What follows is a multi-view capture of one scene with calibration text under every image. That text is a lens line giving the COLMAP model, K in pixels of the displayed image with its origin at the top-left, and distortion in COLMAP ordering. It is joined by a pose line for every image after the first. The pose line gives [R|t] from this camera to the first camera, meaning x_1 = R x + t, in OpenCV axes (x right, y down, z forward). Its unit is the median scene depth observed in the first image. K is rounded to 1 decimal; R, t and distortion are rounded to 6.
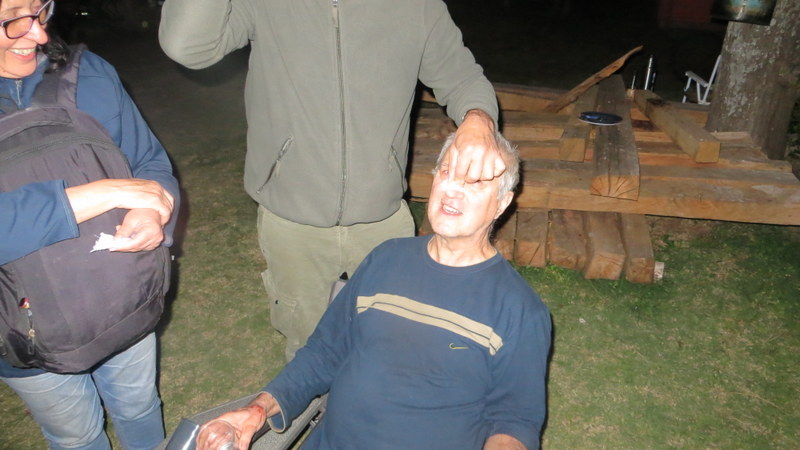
lens RADIAL K [[597.5, 0, 400.0], [0, 597.5, 225.0], [0, 0, 1]] dist [-0.012964, -0.009595]
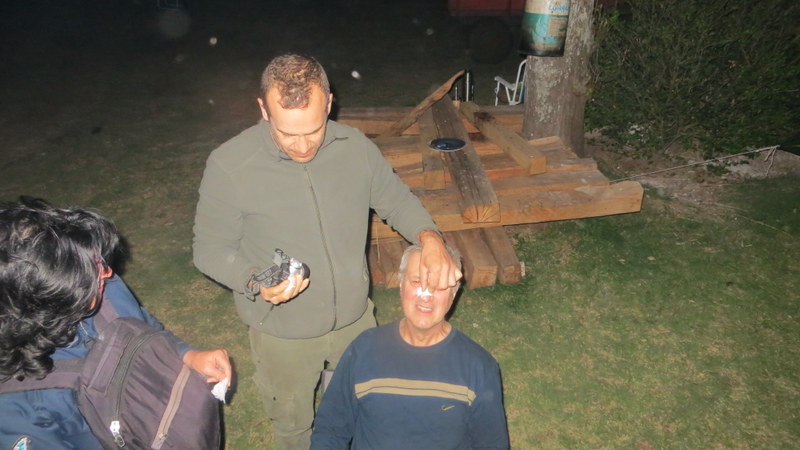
lens RADIAL K [[597.5, 0, 400.0], [0, 597.5, 225.0], [0, 0, 1]] dist [-0.012964, -0.009595]
pose [[0.939537, -0.192120, 0.283480, -0.142277], [0.181457, 0.981336, 0.063670, -0.142121], [-0.290421, -0.008381, 0.956862, -0.121838]]
